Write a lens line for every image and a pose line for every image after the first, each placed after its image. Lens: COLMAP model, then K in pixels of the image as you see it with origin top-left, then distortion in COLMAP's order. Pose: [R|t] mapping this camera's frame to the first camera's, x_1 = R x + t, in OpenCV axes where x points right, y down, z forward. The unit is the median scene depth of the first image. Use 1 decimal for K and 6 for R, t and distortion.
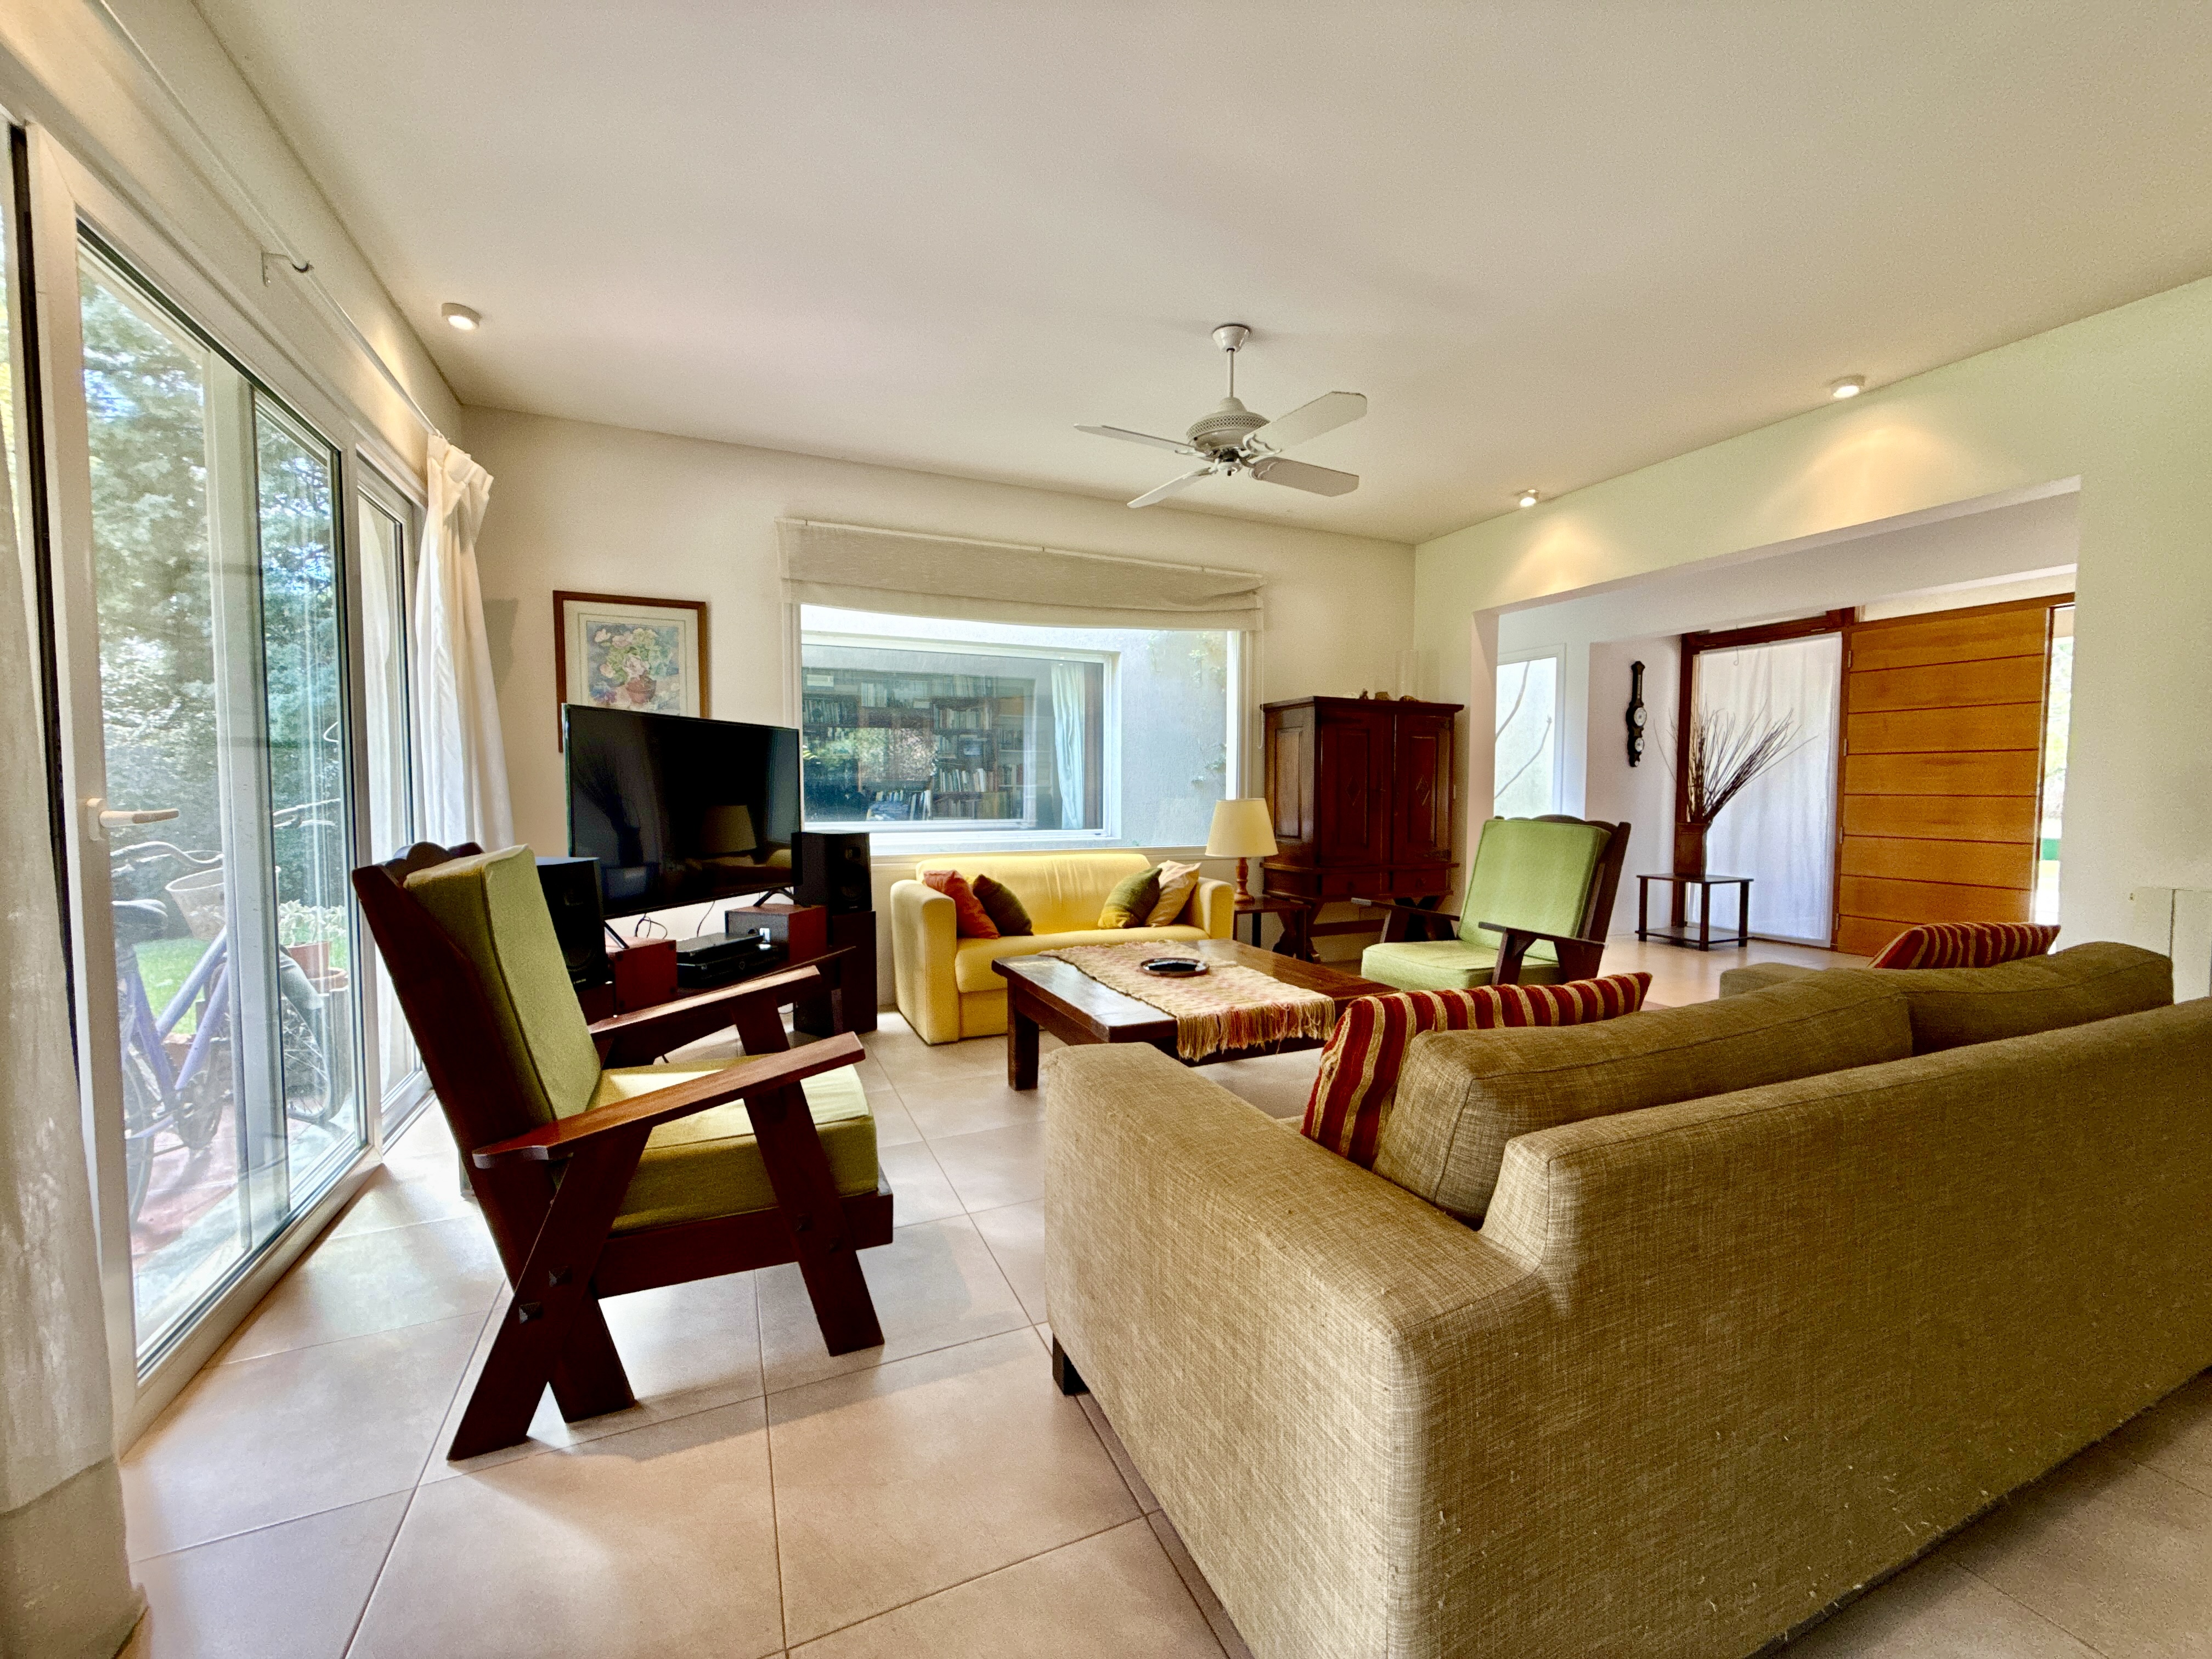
lens RADIAL K [[878.3, 0, 1111.4], [0, 878.3, 849.7], [0, 0, 1]] dist [-0.000175, 0.000391]
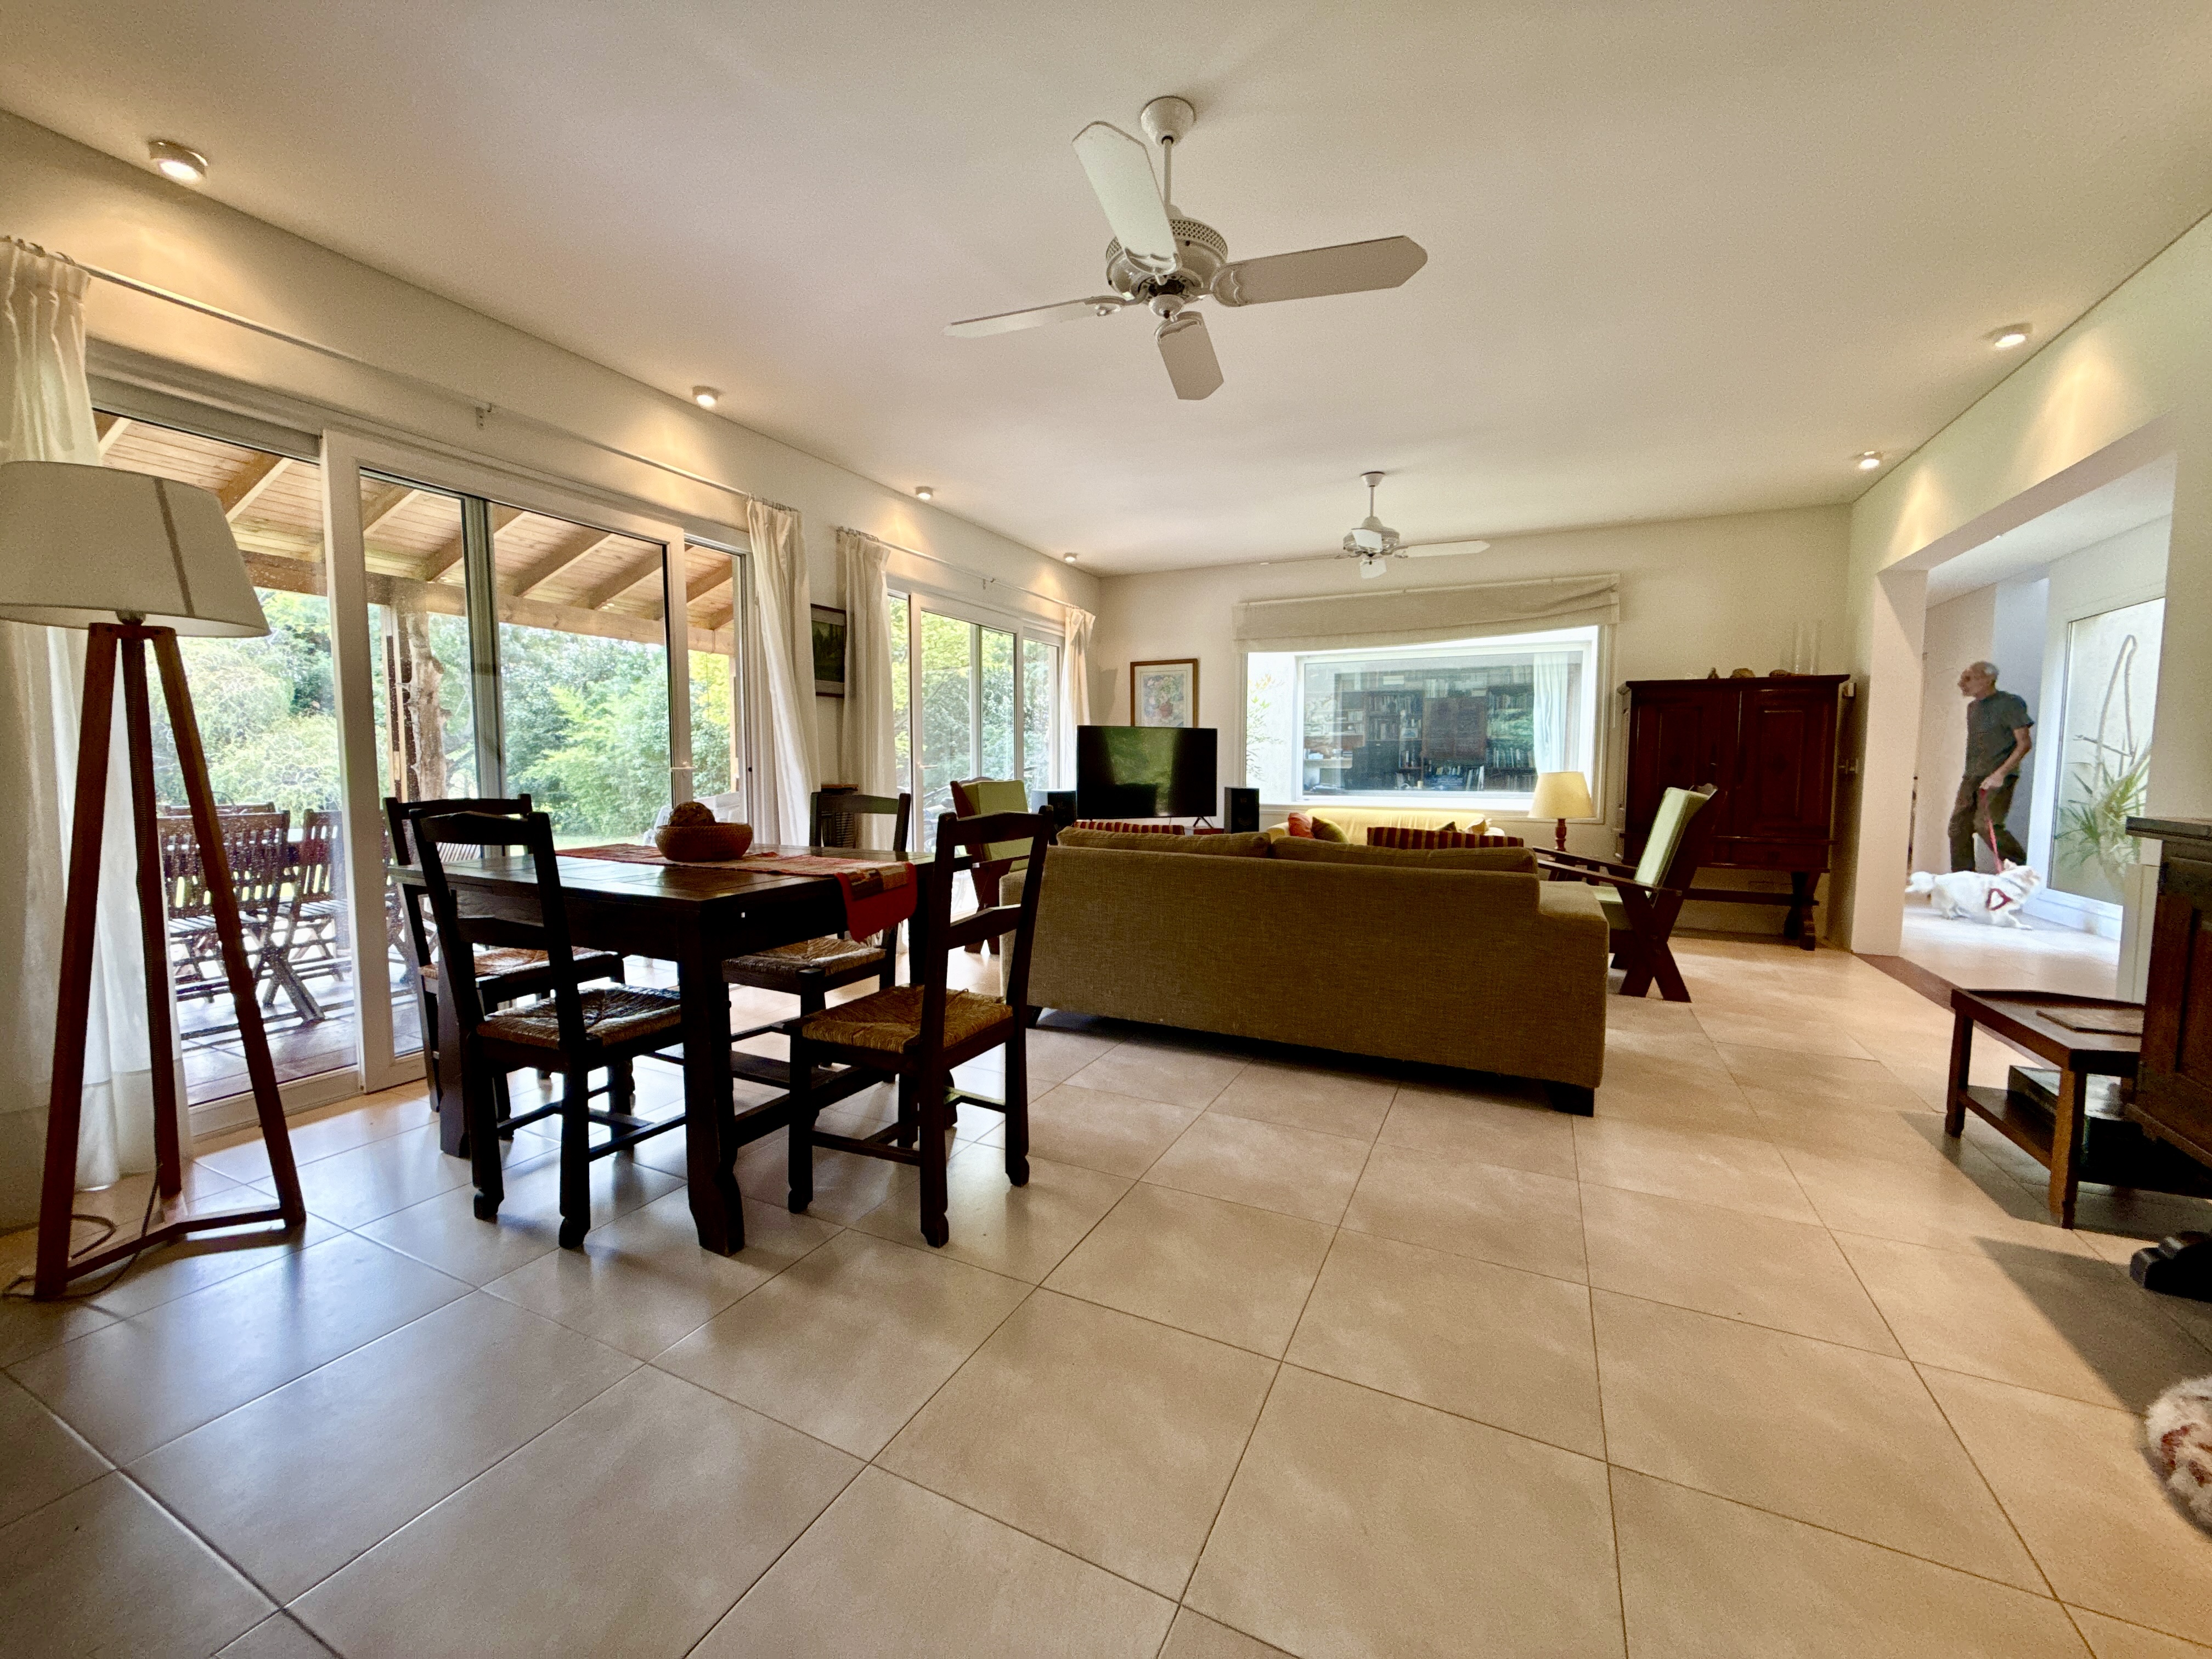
lens RADIAL K [[878.3, 0, 1115.1], [0, 878.3, 881.7], [0, 0, 1]] dist [-0.000175, 0.000391]
pose [[0.649764, 0.102314, -0.753219, 0.642748], [-0.056976, 0.994668, 0.085961, 0.021410], [0.757998, -0.012938, 0.652129, -0.235656]]
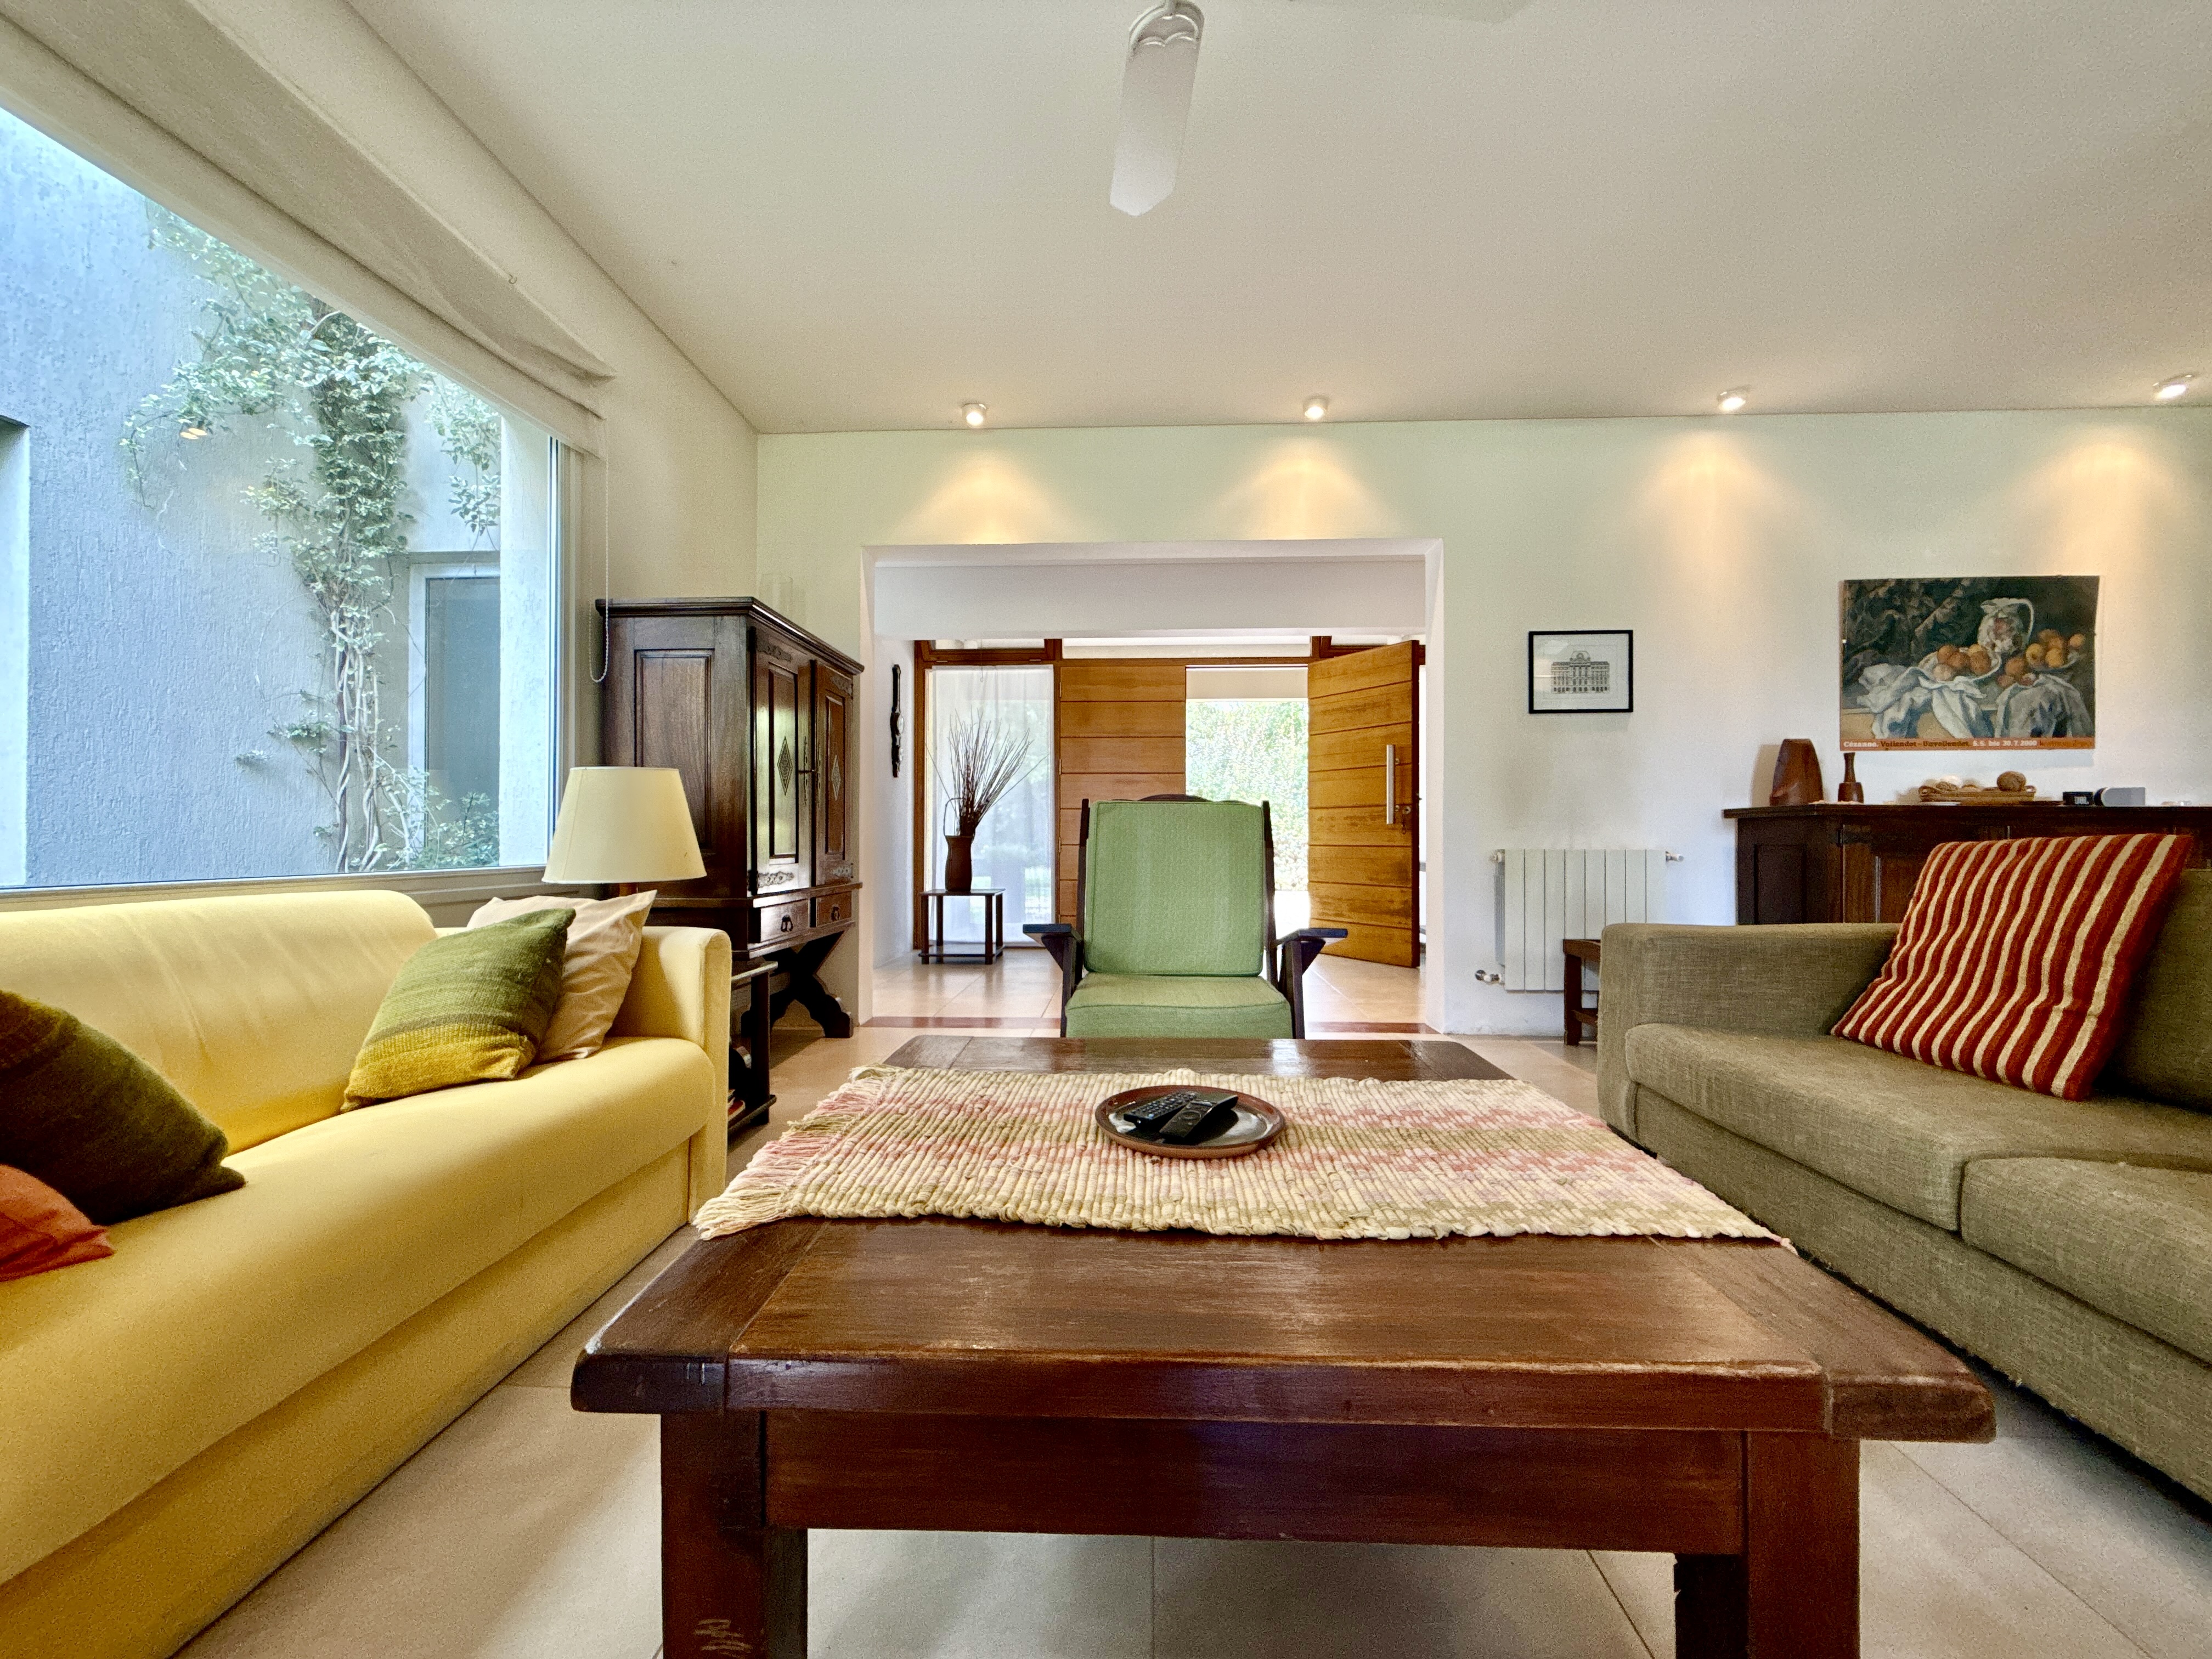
lens RADIAL K [[878.3, 0, 1097.2], [0, 878.3, 832.0], [0, 0, 1]] dist [-0.000175, 0.000391]
pose [[0.455065, 0.003849, 0.890450, -0.167361], [0.063201, 0.997329, -0.036610, 0.013509], [-0.888212, 0.072937, 0.453607, 0.514546]]
